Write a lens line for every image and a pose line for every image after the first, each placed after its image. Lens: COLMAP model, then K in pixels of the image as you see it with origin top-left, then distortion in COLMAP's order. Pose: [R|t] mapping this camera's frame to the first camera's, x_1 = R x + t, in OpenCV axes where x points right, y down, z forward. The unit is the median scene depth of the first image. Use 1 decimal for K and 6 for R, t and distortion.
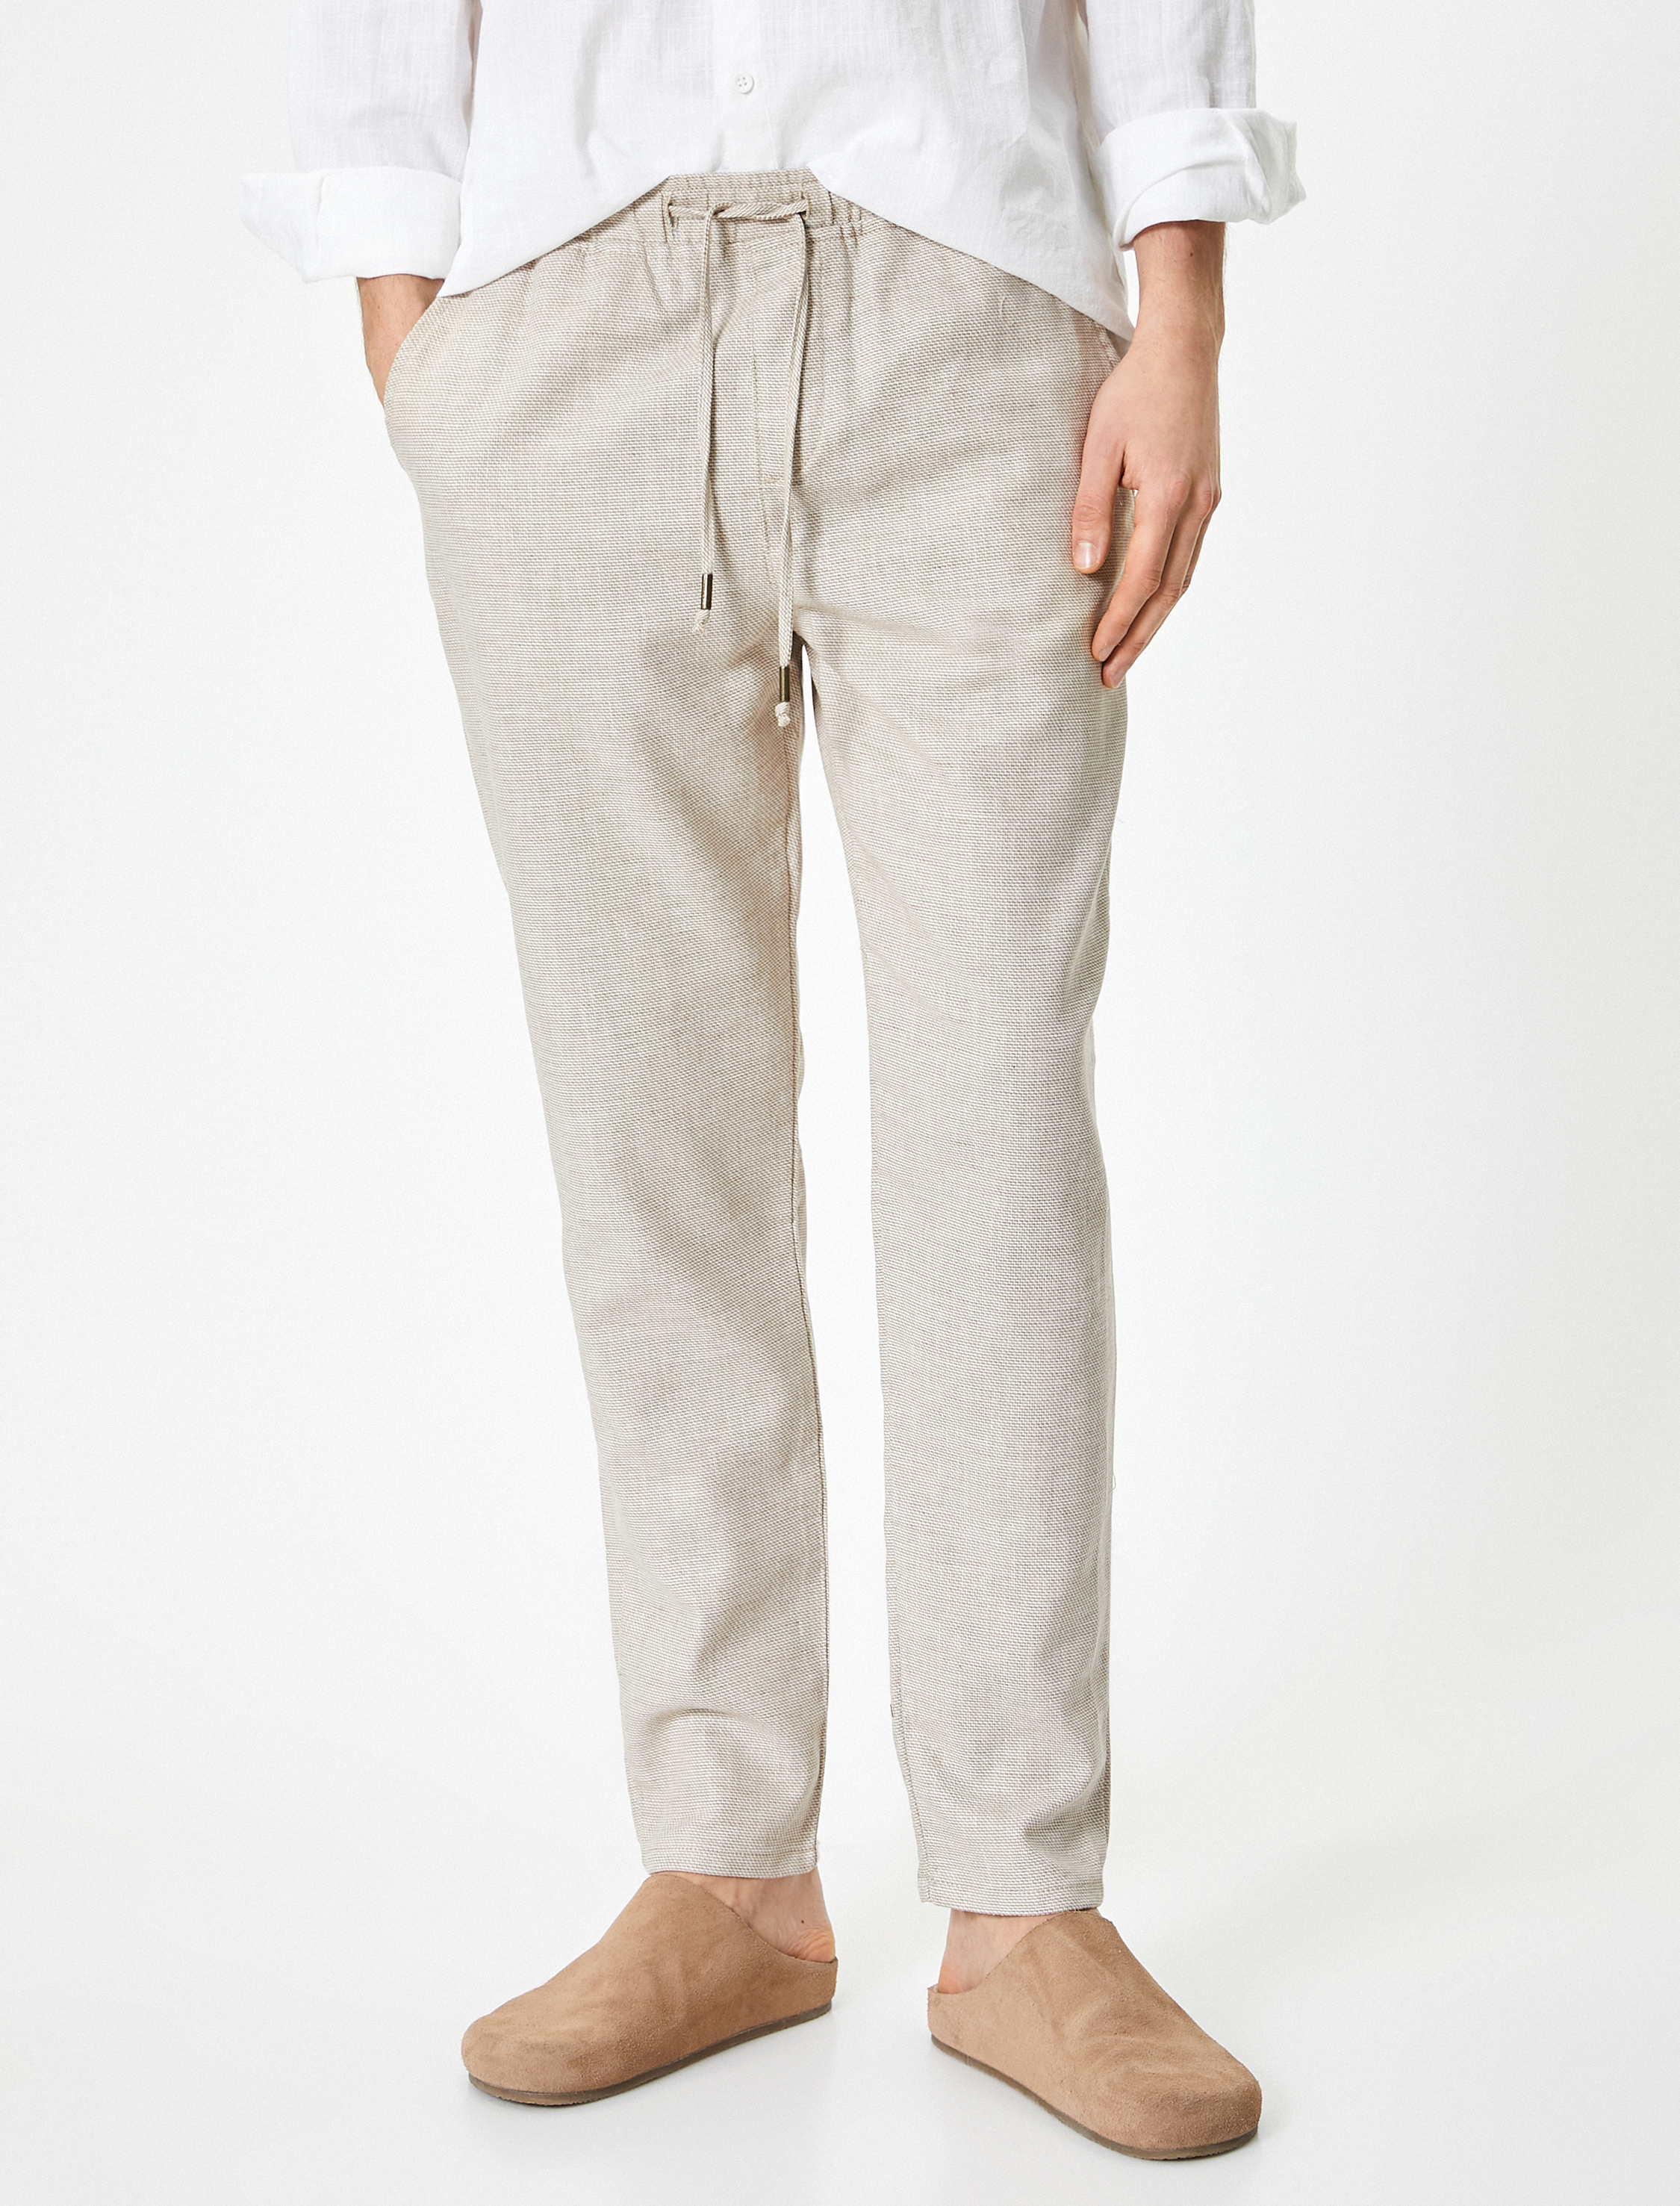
lens RADIAL K [[4533.8, 0, 840.0], [0, 4533.8, 1103.0], [0, 0, 1]] dist [-0.025280, -0.006010]
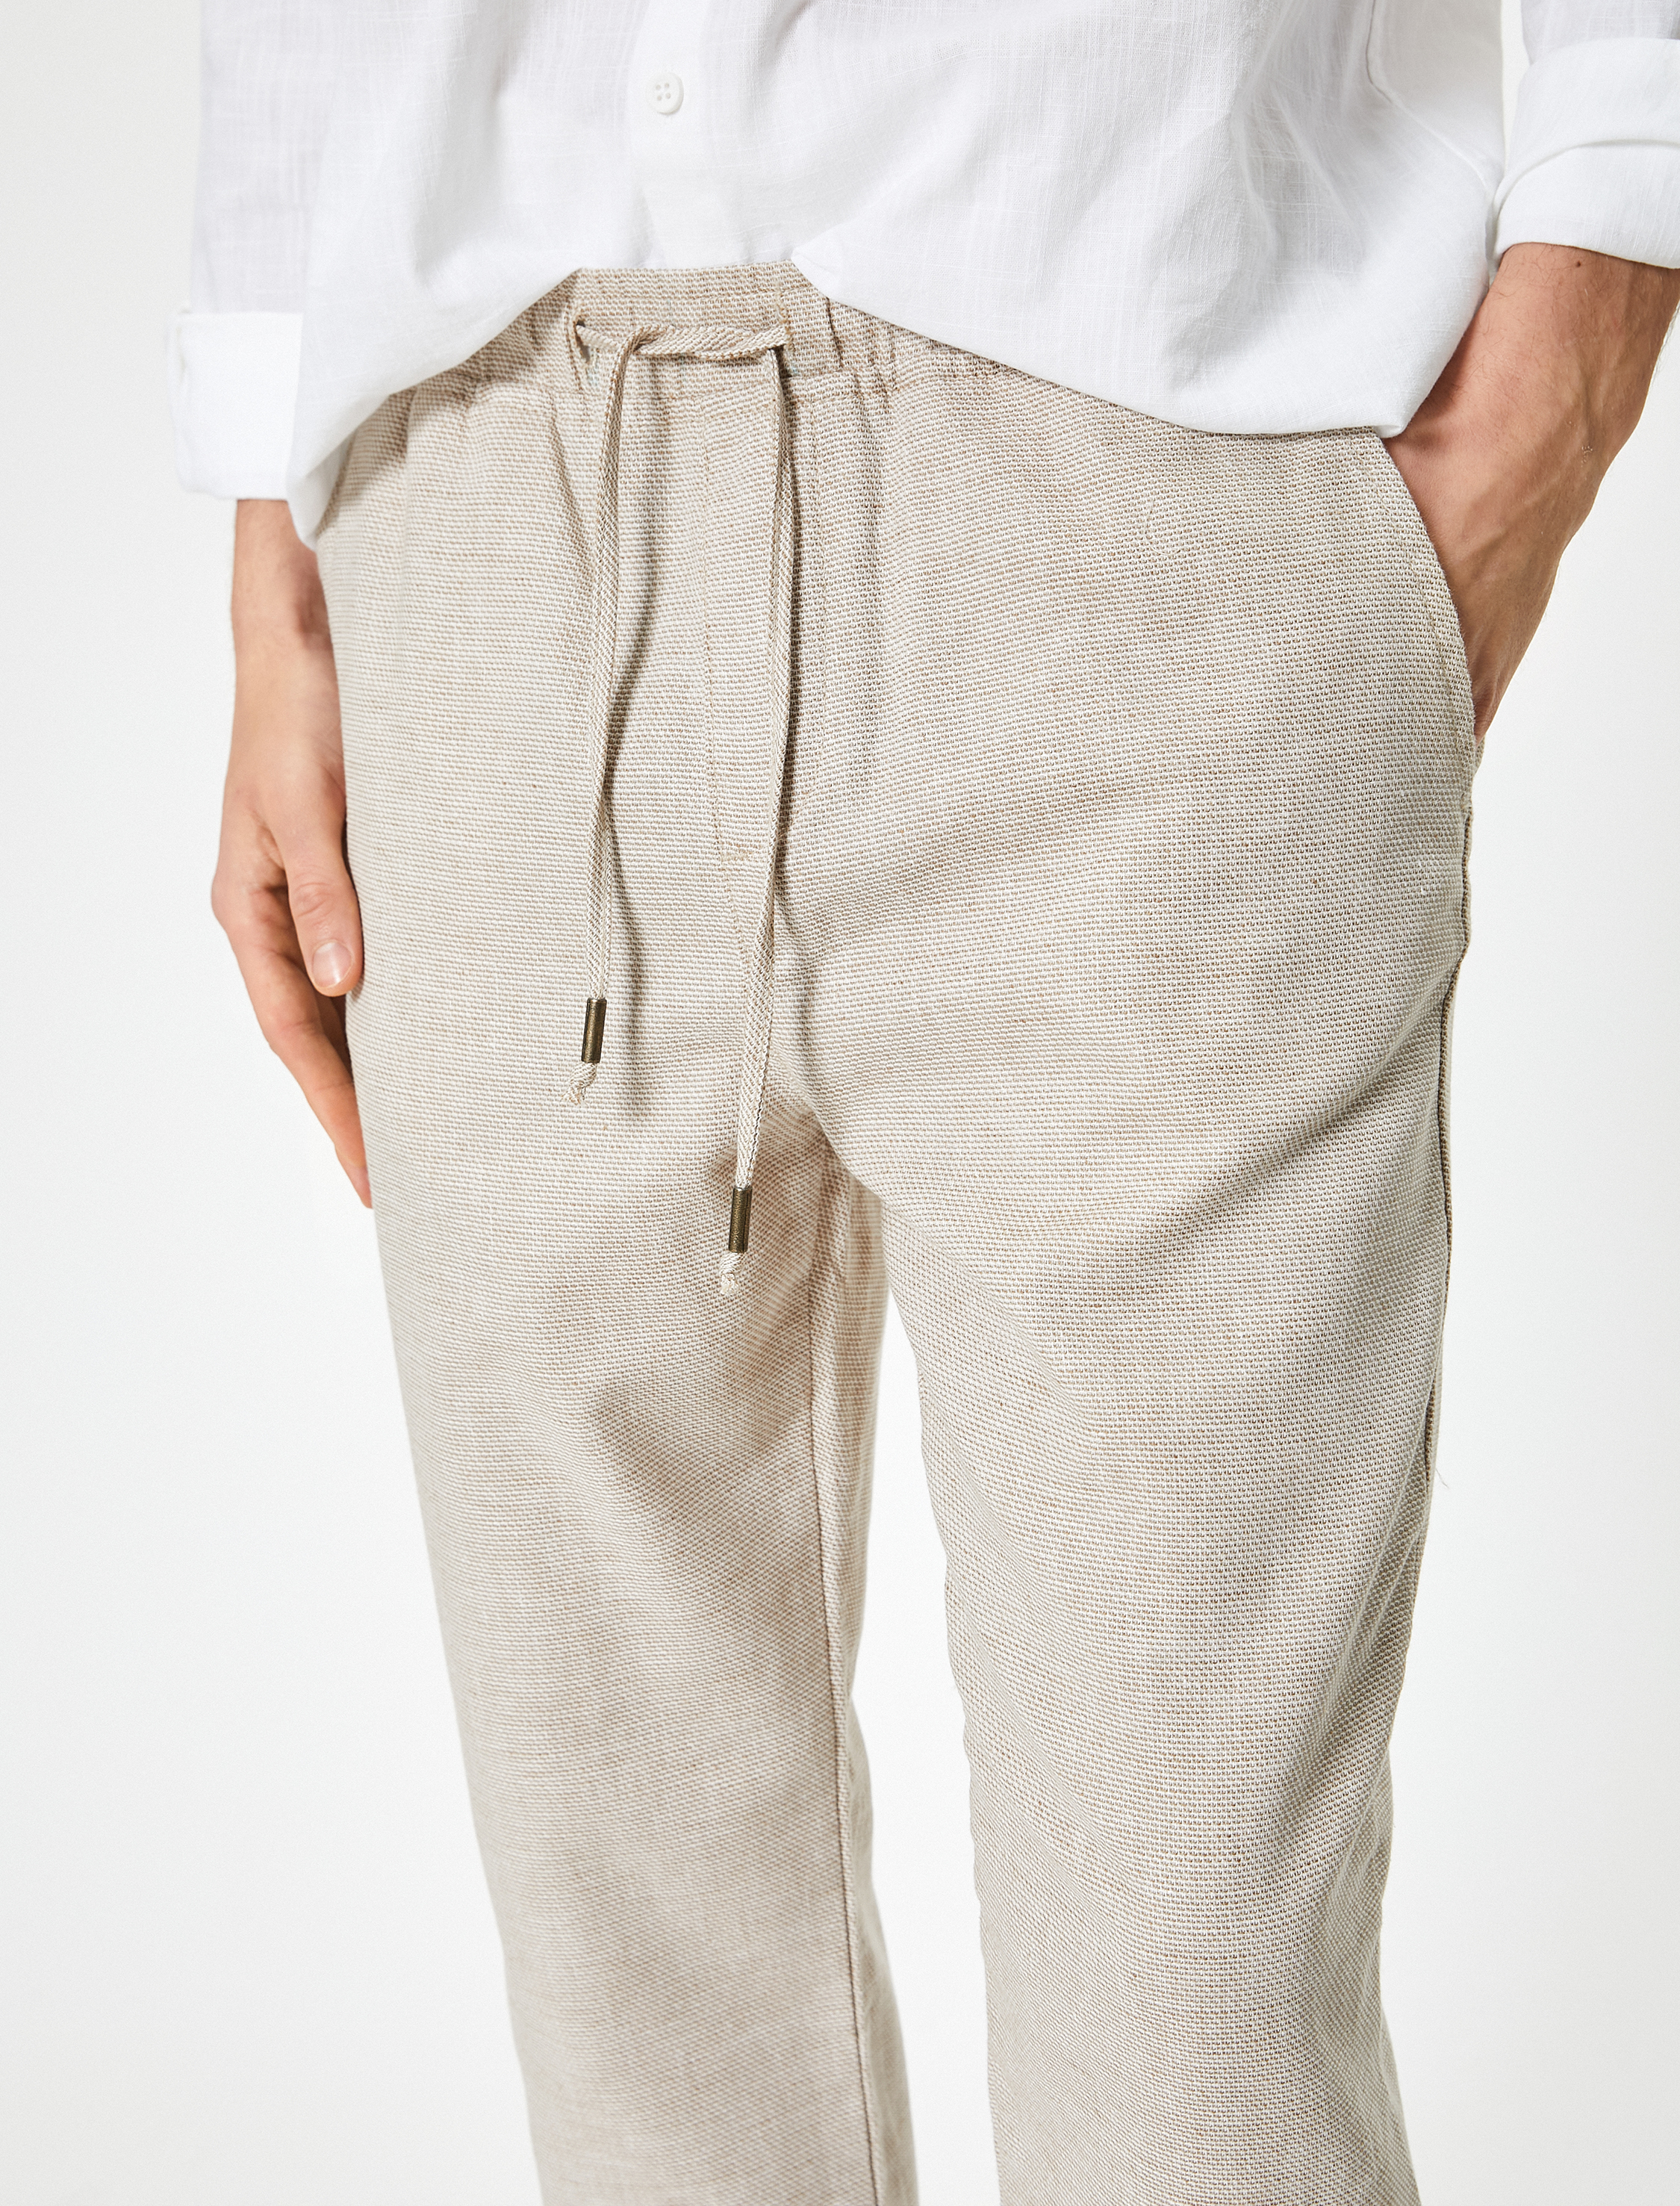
lens RADIAL K [[3970.7, 0, 840.0], [0, 3970.7, 1103.0], [0, 0, 1]] dist [0.006830, 0.070728]
pose [[0.983655, 0.035869, -0.176452, 0.083058], [-0.033101, 0.999279, 0.018609, -0.116691], [0.176992, -0.012464, 0.984133, 0.541495]]
